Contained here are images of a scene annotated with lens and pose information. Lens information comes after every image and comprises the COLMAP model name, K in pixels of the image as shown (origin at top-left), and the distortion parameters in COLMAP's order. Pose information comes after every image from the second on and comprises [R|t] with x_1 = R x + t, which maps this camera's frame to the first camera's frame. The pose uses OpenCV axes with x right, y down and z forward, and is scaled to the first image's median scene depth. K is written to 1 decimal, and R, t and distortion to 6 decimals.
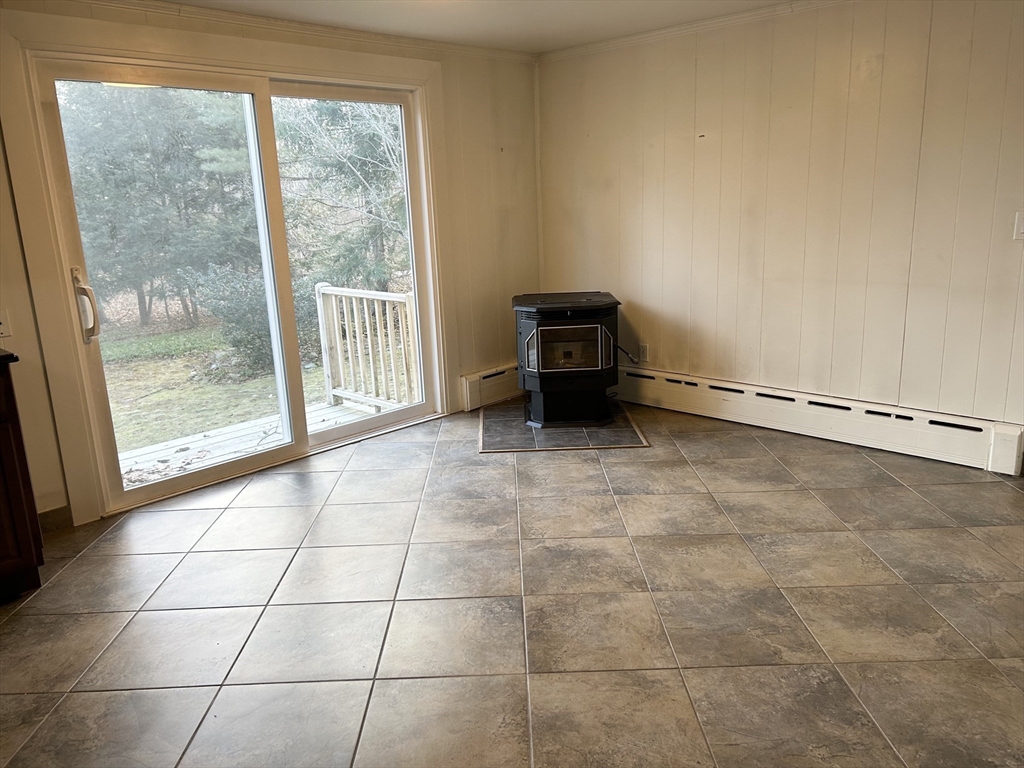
lens RADIAL K [[763.1, 0, 512.0], [0, 763.1, 384.0], [0, 0, 1]] dist [0.048620, -0.006386]
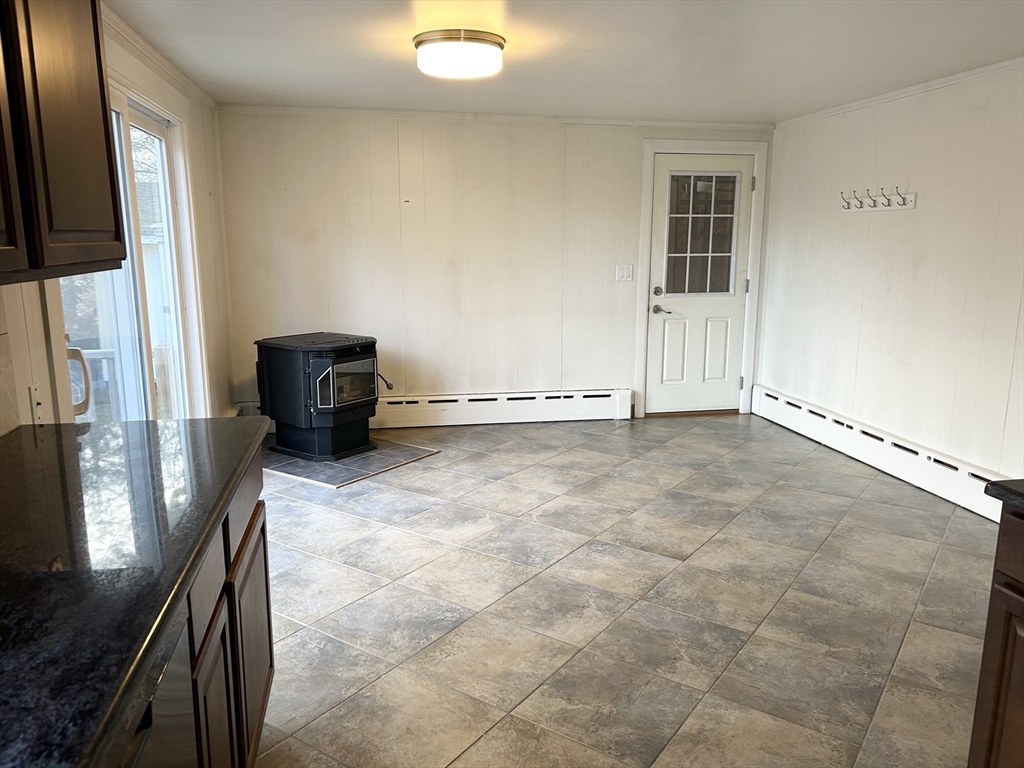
lens RADIAL K [[763.1, 0, 512.0], [0, 763.1, 384.0], [0, 0, 1]] dist [0.048620, -0.006386]
pose [[0.573878, -0.114101, 0.810953, -0.730121], [0.170665, 0.985168, 0.017841, -0.026148], [-0.800961, 0.128163, 0.584839, 0.187546]]
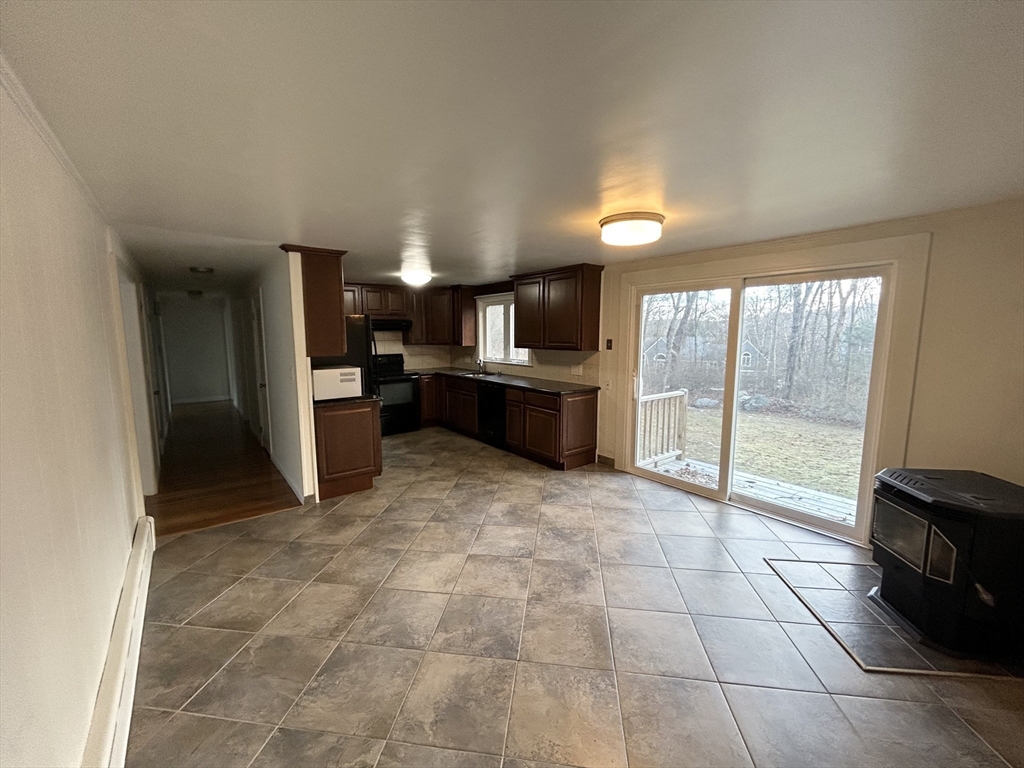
lens RADIAL K [[414.7, 0, 508.0], [0, 414.7, 383.4], [0, 0, 1]] dist [-0.000047, 0.000110]
pose [[-0.142002, 0.158626, -0.977074, 0.626146], [-0.230490, 0.954646, 0.188483, -0.209768], [0.962658, 0.251971, -0.099000, 0.600003]]
